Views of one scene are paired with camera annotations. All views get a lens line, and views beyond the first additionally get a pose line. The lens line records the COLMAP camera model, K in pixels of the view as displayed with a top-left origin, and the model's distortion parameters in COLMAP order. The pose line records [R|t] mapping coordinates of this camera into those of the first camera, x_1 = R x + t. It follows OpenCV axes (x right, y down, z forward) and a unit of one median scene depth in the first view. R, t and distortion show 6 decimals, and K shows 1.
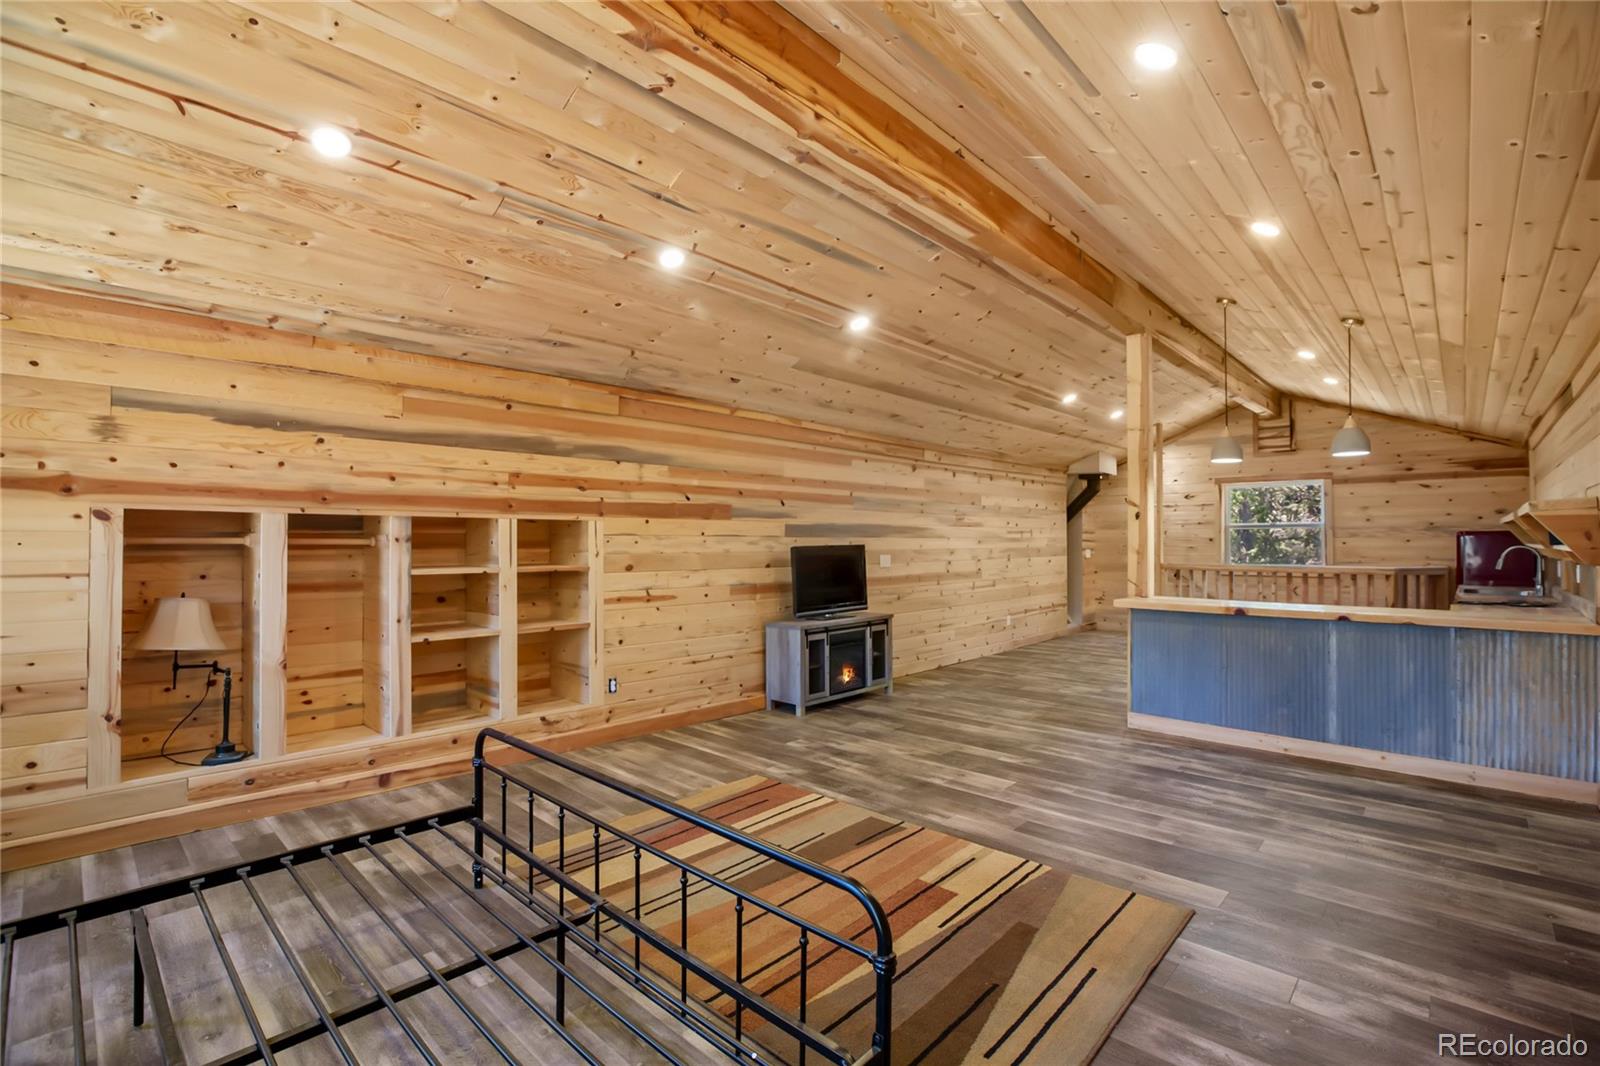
lens RADIAL K [[715.9, 0, 795.0], [0, 715.9, 516.4], [0, 0, 1]] dist [-0.051294, 0.016034]
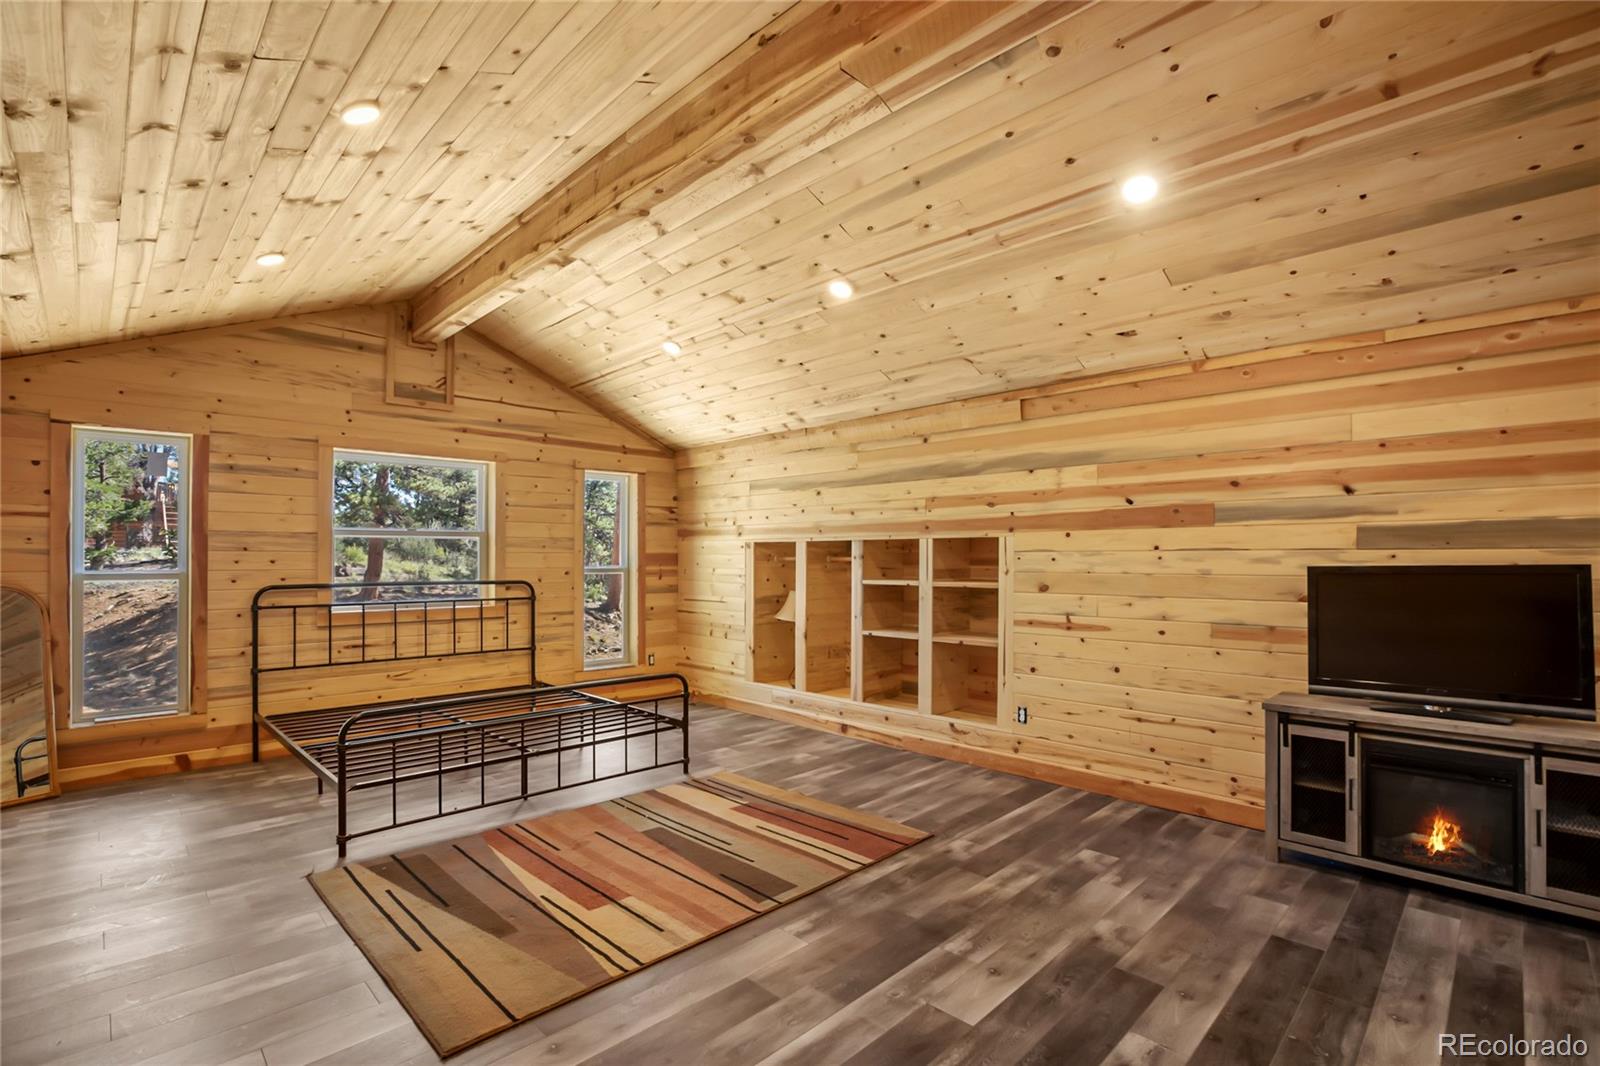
lens RADIAL K [[737.5, 0, 800.0], [0, 737.5, 533.0], [0, 0, 1]] dist [-0.067808, 0.030467]
pose [[-0.022808, -0.036280, -0.999081, 0.737794], [0.034127, 0.998731, -0.037046, 0.029273], [0.999157, -0.034940, -0.021541, 0.779971]]
